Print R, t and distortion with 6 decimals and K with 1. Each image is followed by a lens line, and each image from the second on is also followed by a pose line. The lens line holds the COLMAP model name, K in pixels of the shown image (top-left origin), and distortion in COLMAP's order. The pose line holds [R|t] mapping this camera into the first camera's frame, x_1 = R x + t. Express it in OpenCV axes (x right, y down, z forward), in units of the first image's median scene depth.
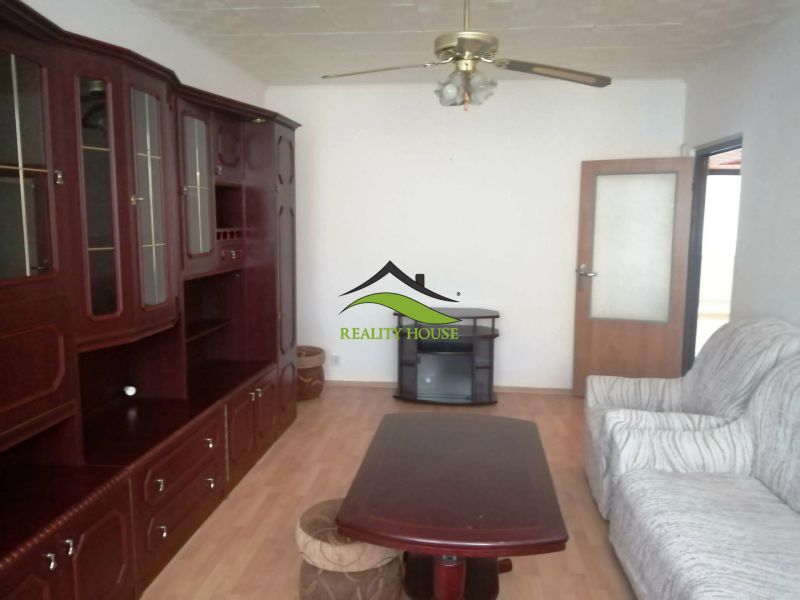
lens RADIAL K [[623.2, 0, 400.0], [0, 623.2, 300.0], [0, 0, 1]] dist [0.037447, -0.094794]
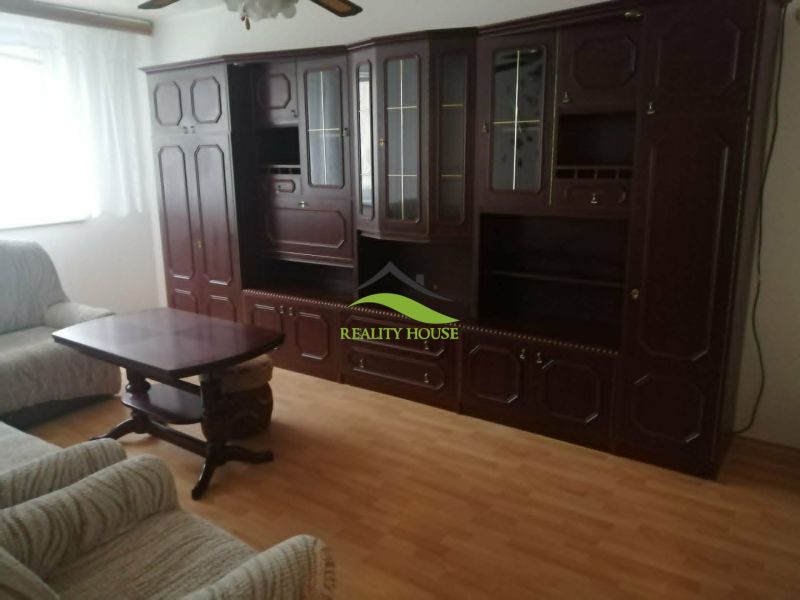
lens RADIAL K [[623.2, 0, 400.0], [0, 623.2, 300.0], [0, 0, 1]] dist [0.037447, -0.094794]
pose [[-0.482927, 0.173174, -0.858366, 0.577594], [-0.119842, 0.957955, 0.260691, -0.126448], [0.867421, 0.228763, -0.441869, 1.154283]]
